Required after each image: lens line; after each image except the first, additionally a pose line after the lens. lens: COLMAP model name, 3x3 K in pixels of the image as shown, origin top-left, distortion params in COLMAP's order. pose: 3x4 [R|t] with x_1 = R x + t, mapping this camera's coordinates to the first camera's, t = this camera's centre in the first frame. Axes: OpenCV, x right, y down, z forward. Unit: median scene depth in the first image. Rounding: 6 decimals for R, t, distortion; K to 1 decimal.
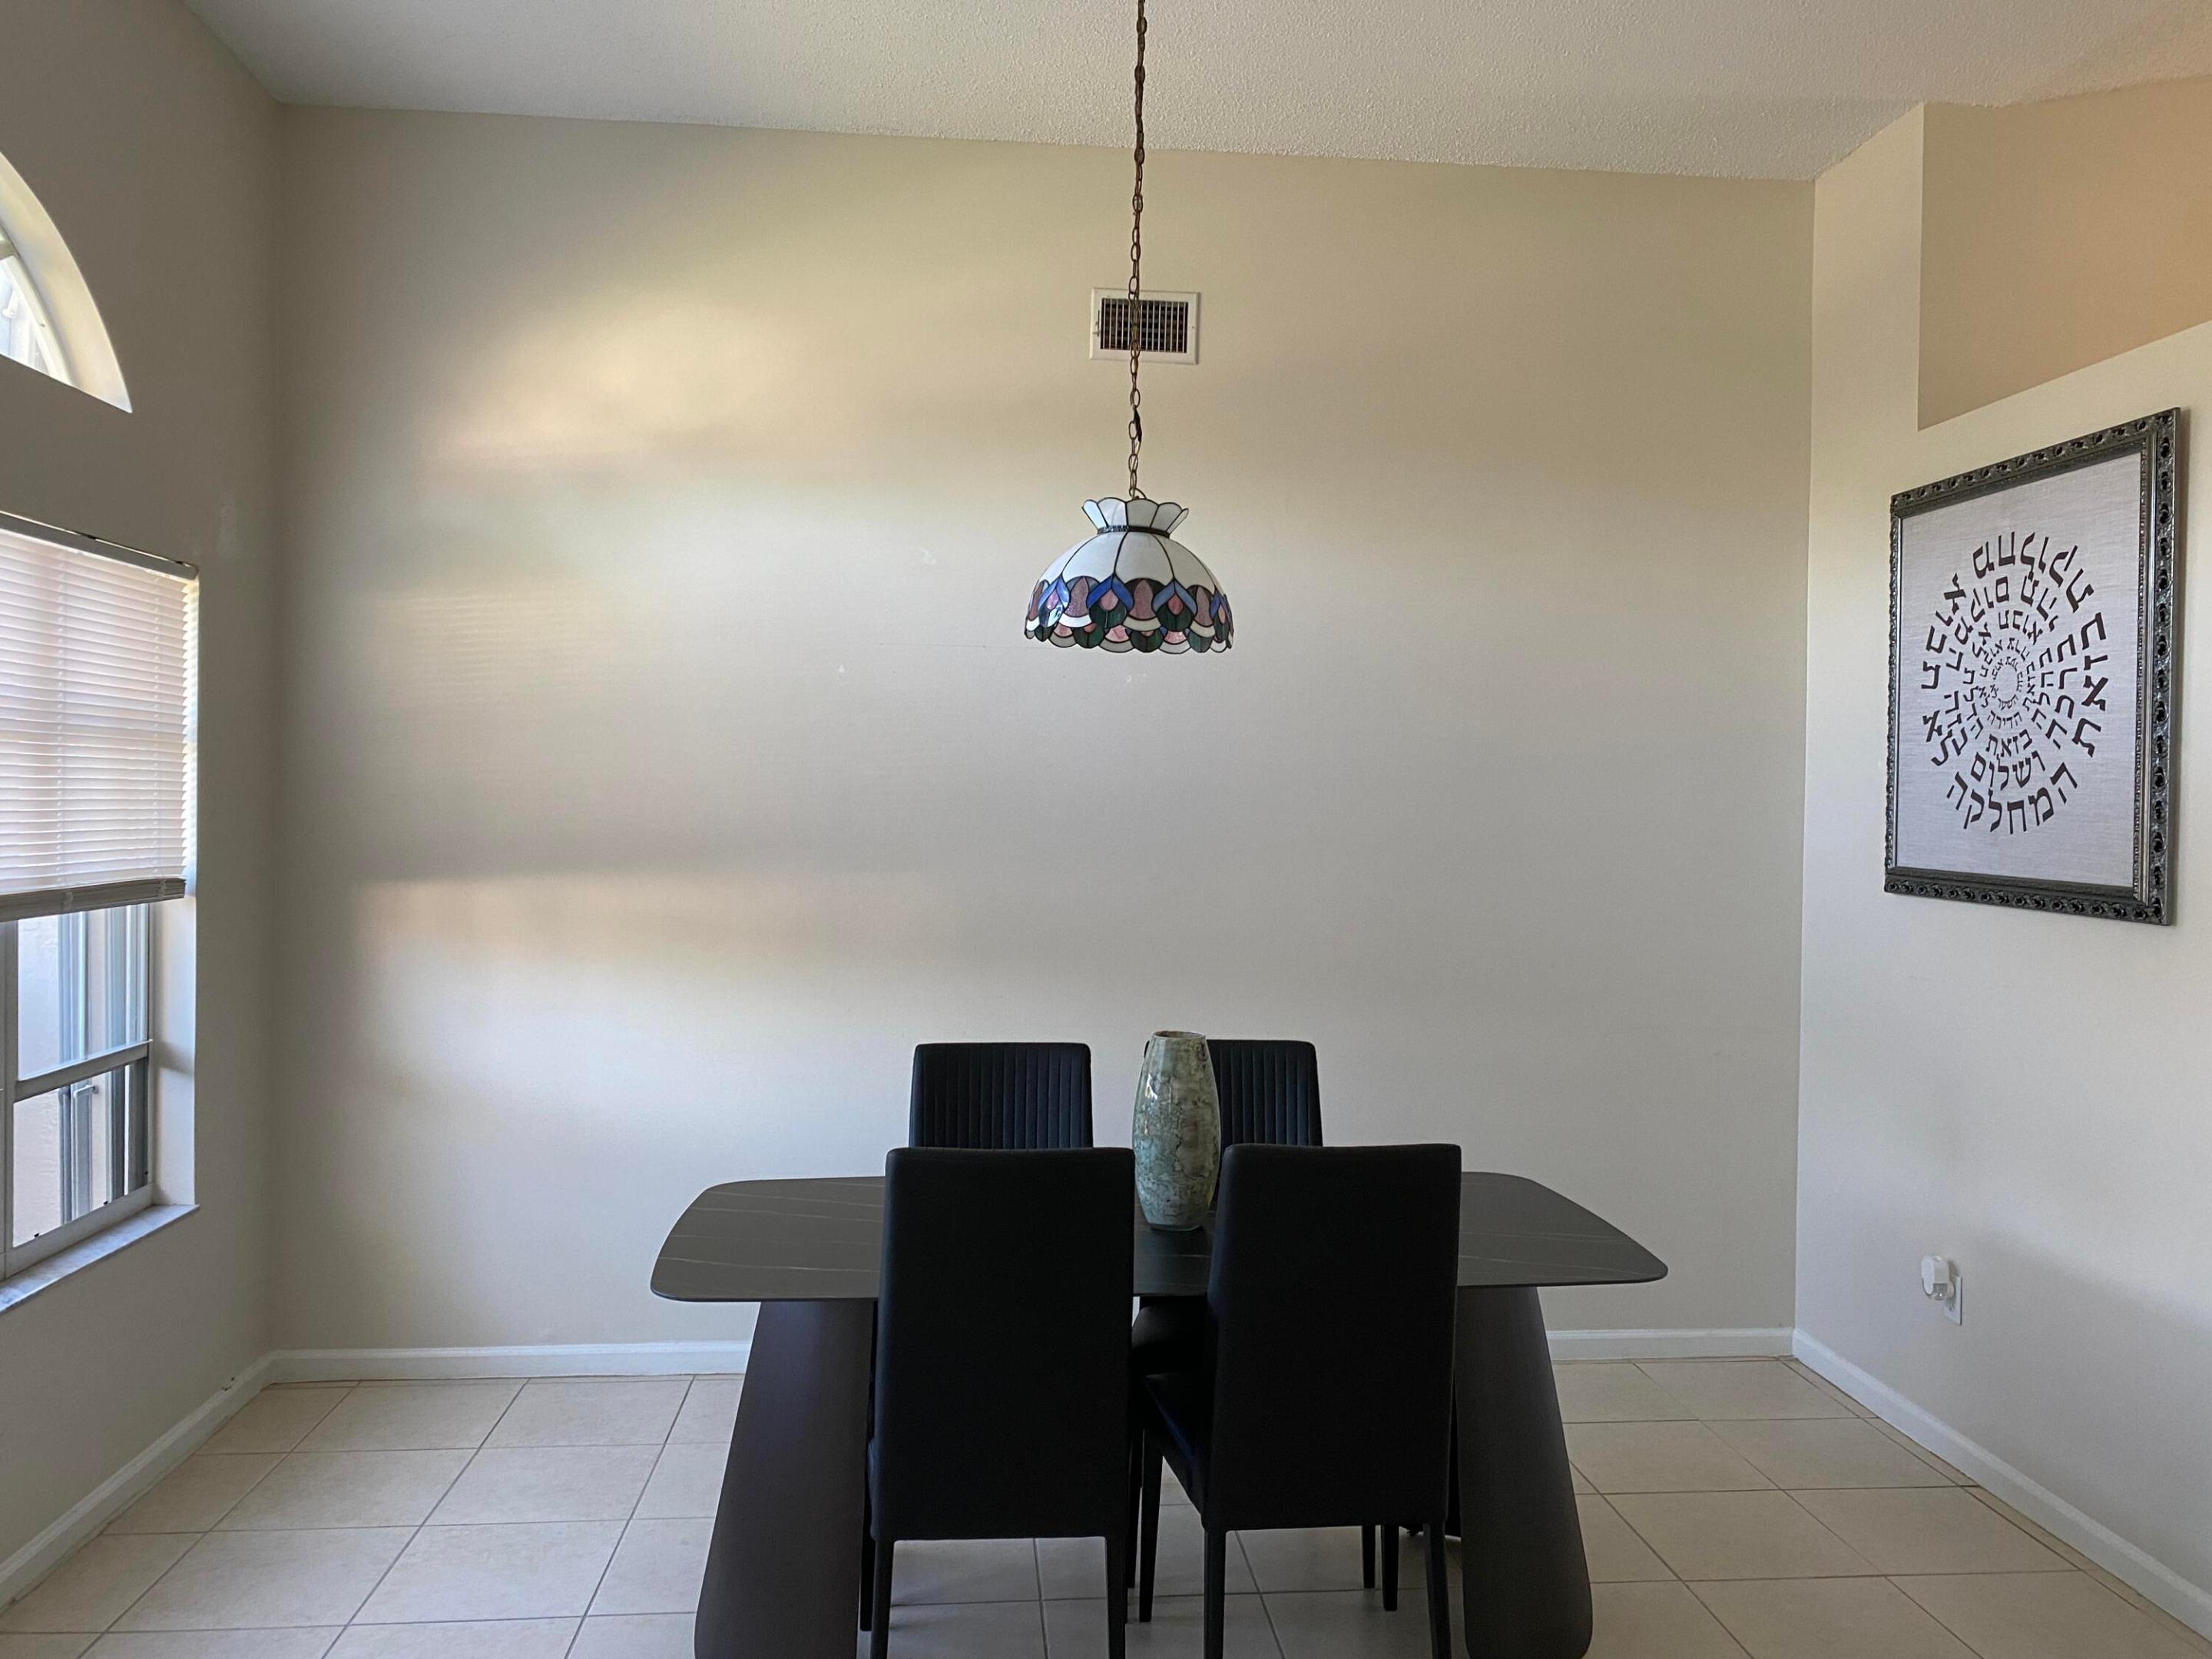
lens RADIAL K [[1721.7, 0, 1140.1], [0, 1721.7, 808.3], [0, 0, 1]] dist [0.089058, -0.037835]
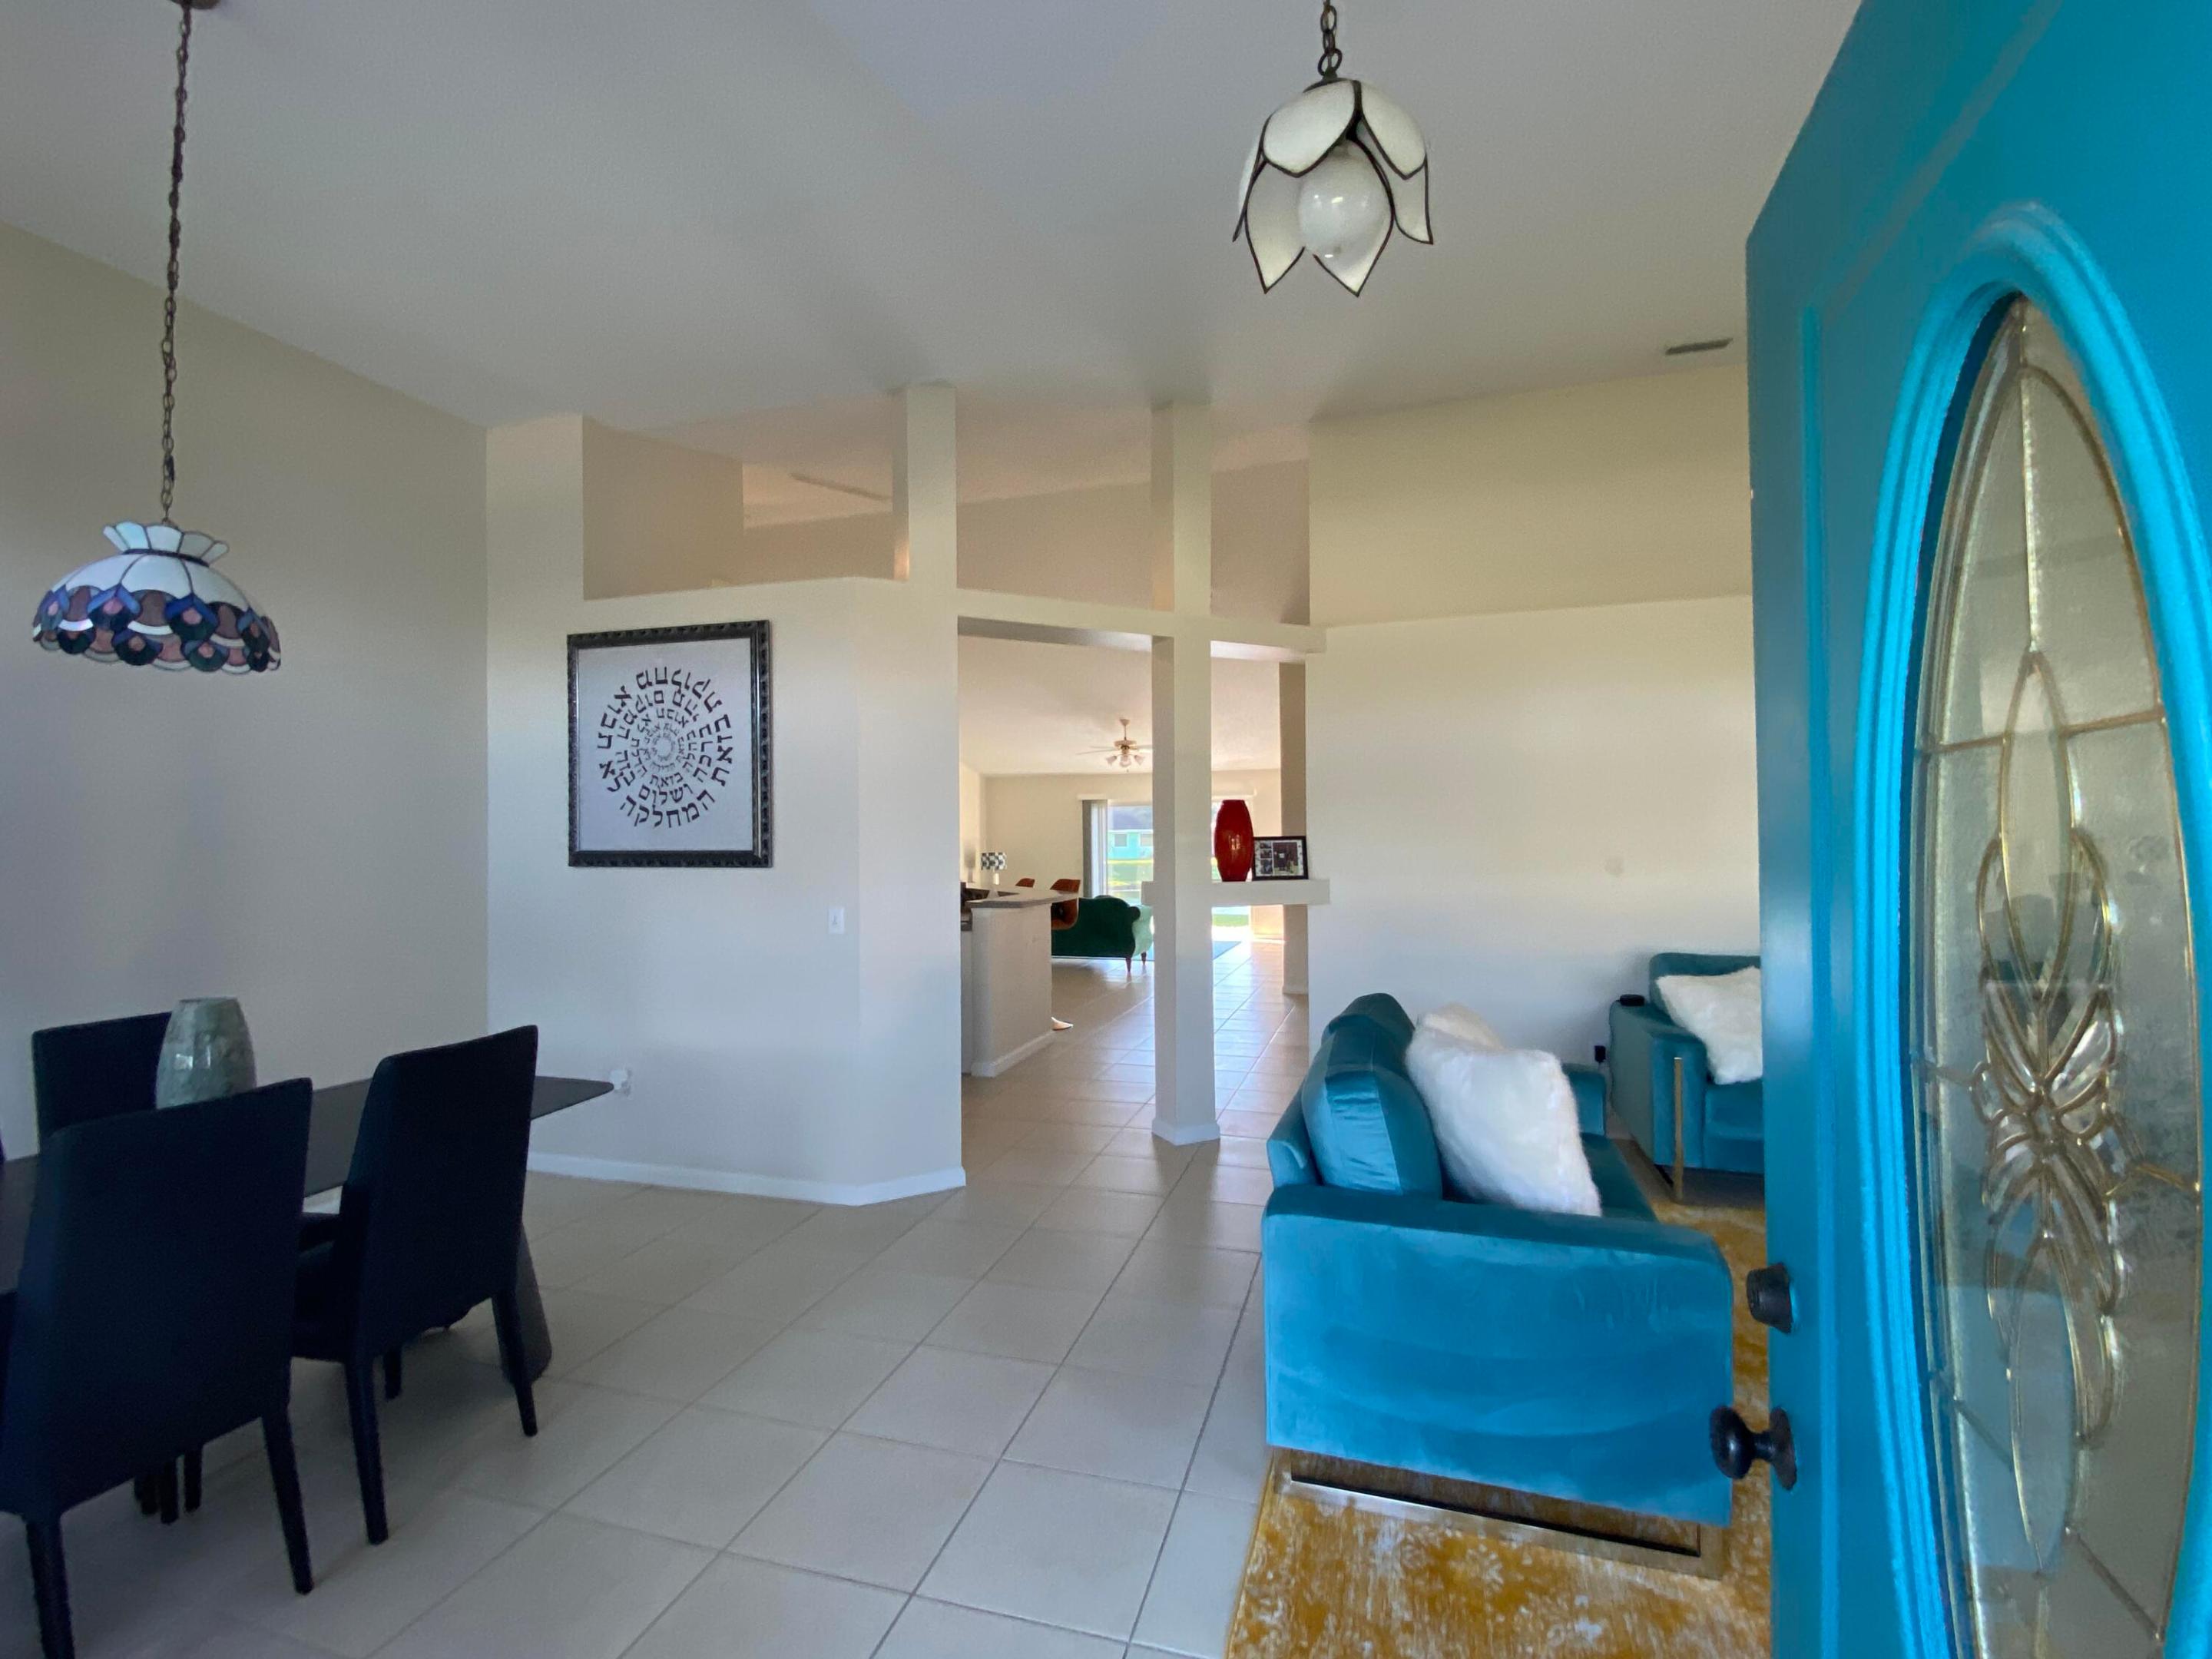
lens RADIAL K [[1002.6, 0, 1150.5], [0, 1002.6, 822.1], [0, 0, 1]] dist [-0.004474, -0.010387]
pose [[0.350656, -0.002647, 0.936500, -0.329035], [0.022139, 0.999740, -0.005464, 0.026080], [-0.936242, 0.022649, 0.350624, 0.150640]]
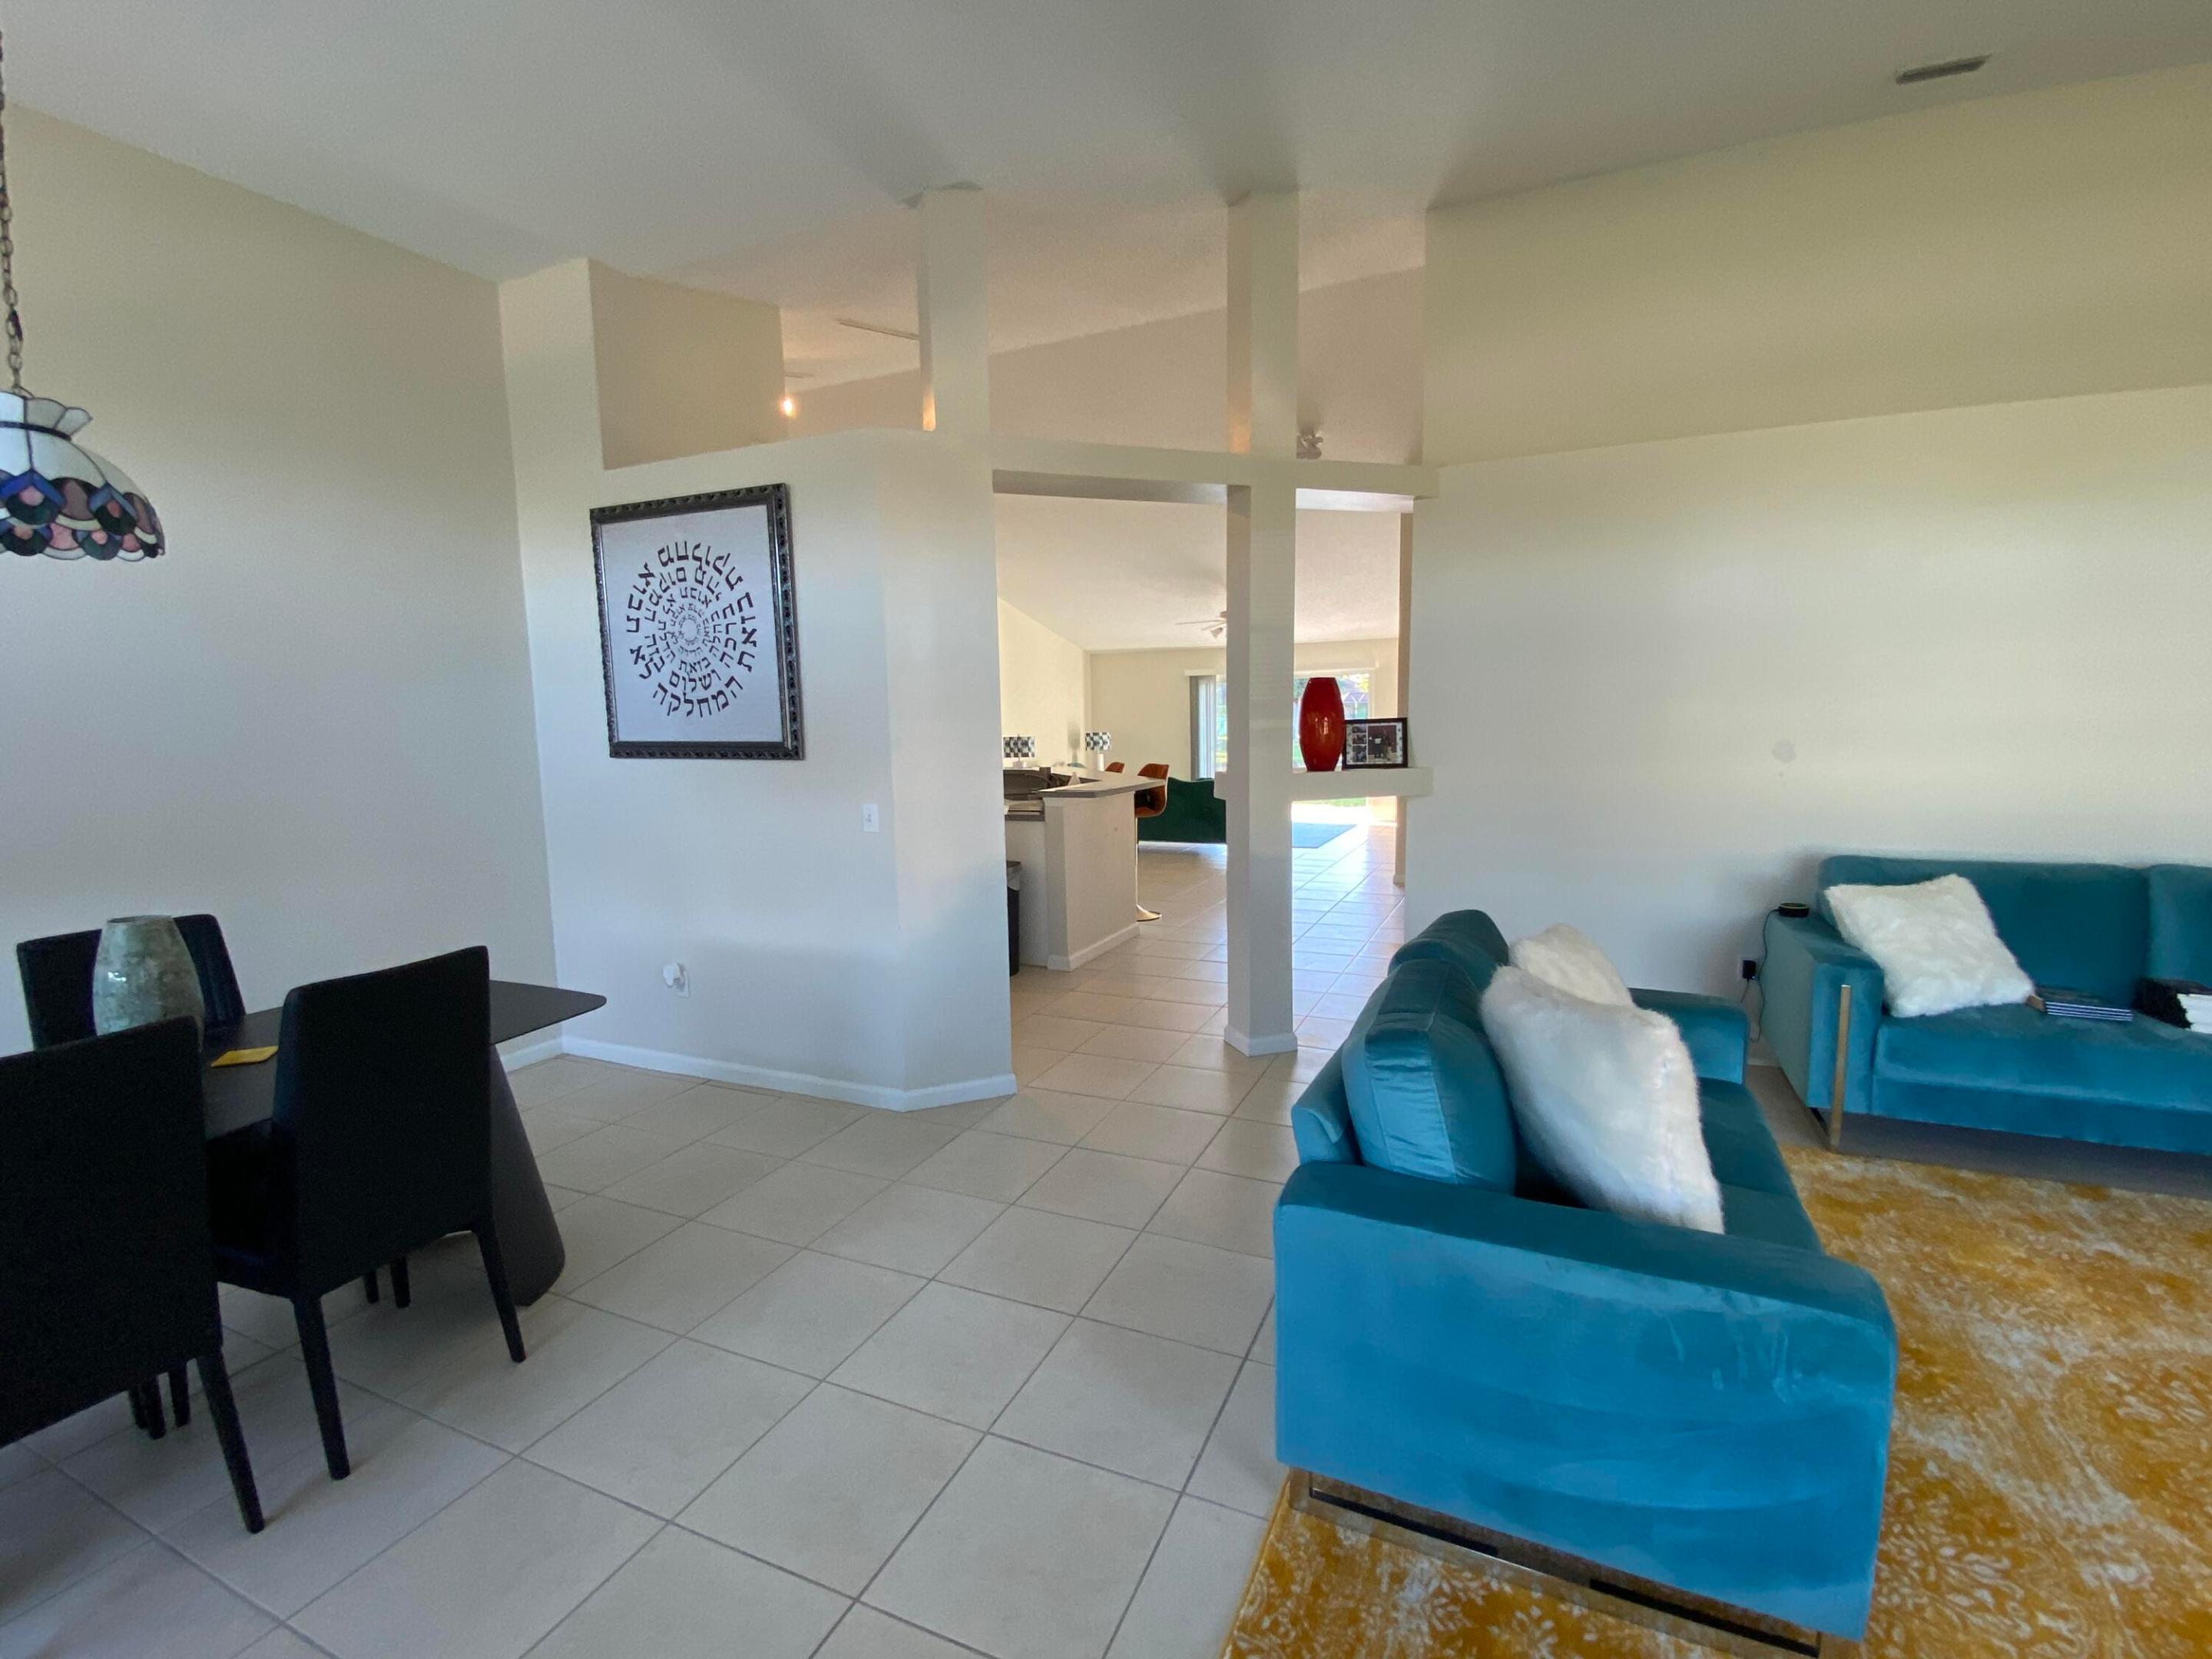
lens RADIAL K [[1002.6, 0, 1139.7], [0, 1002.6, 833.6], [0, 0, 1]] dist [-0.004474, -0.010387]
pose [[0.479030, -0.126376, 0.868654, -0.182213], [0.031438, 0.991417, 0.126899, 0.017134], [-0.877235, -0.033480, 0.478892, 0.134421]]
